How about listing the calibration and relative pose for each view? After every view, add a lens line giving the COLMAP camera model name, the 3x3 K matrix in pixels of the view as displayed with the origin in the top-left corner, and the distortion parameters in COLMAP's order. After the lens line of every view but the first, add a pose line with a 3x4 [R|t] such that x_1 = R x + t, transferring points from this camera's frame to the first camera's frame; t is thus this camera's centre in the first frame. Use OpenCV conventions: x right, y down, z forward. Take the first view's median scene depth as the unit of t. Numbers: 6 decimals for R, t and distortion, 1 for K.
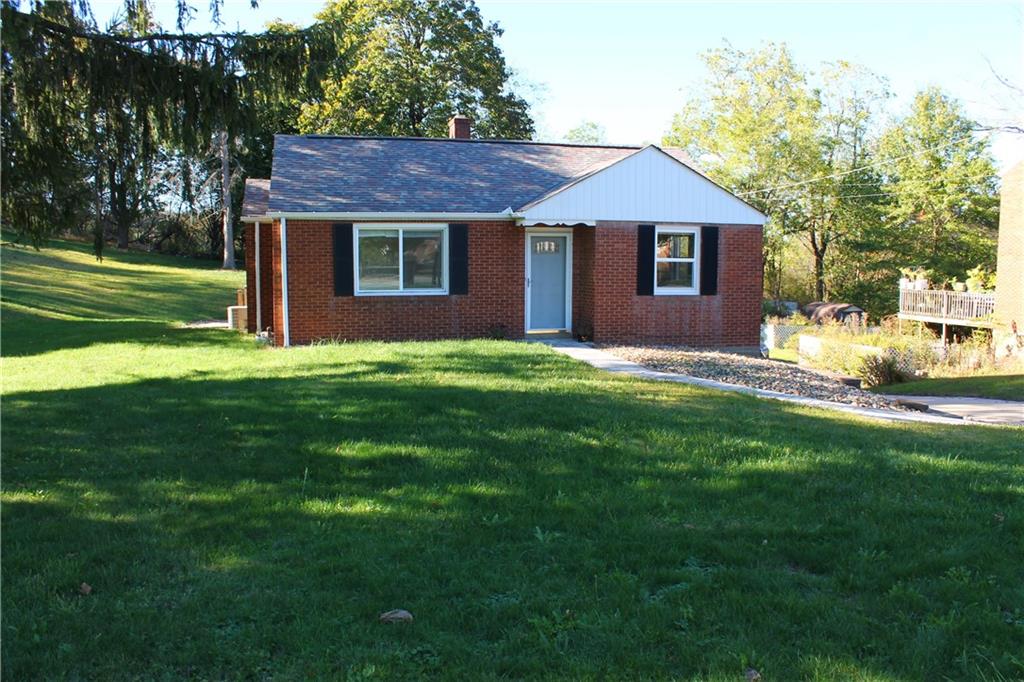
lens RADIAL K [[854.4, 0, 524.7], [0, 854.4, 353.6], [0, 0, 1]] dist [-0.203752, 0.200731]
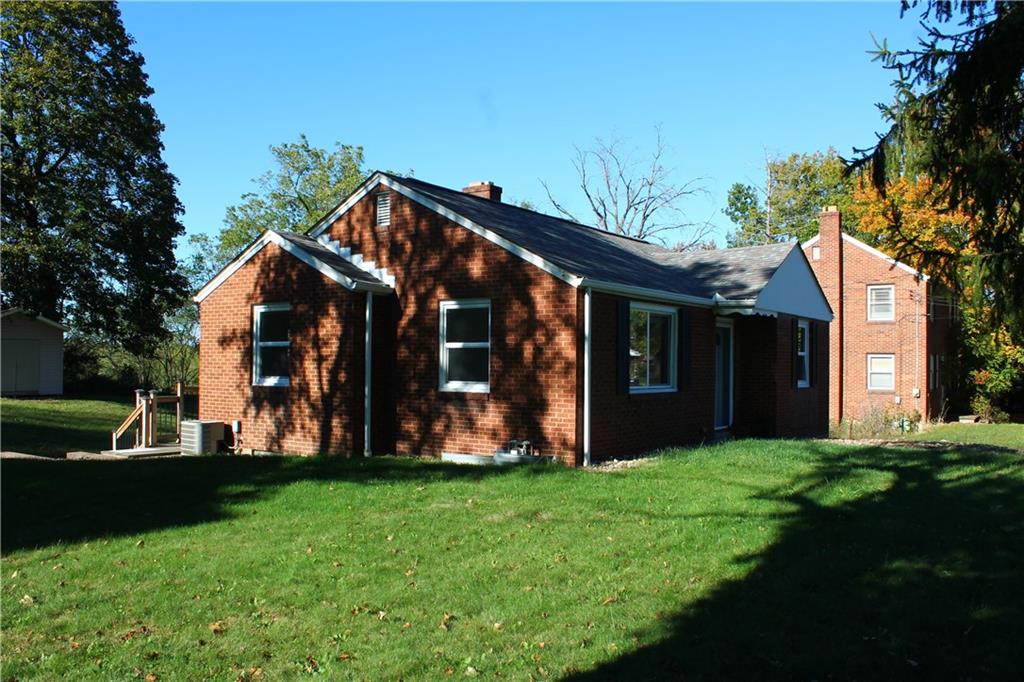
lens RADIAL K [[854.4, 0, 524.7], [0, 854.4, 353.6], [0, 0, 1]] dist [-0.203752, 0.200731]
pose [[0.753500, 0.009365, 0.657381, -0.752545], [0.073661, 0.992400, -0.098569, -0.034424], [-0.653308, 0.122695, 0.747084, 0.458610]]
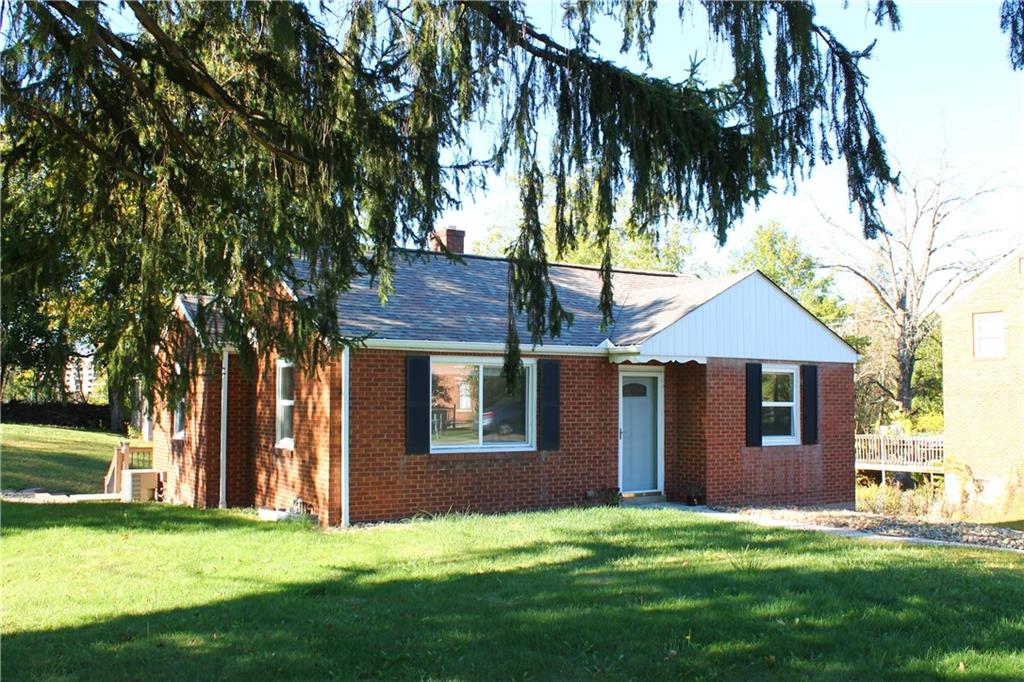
lens RADIAL K [[983.9, 0, 514.2], [0, 983.9, 362.9], [0, 0, 1]] dist [-0.119583, 0.002658]
pose [[0.950651, 0.010689, 0.310079, -0.381303], [0.038627, 0.987554, -0.152465, -0.012368], [-0.307850, 0.156918, 0.938406, 0.156151]]
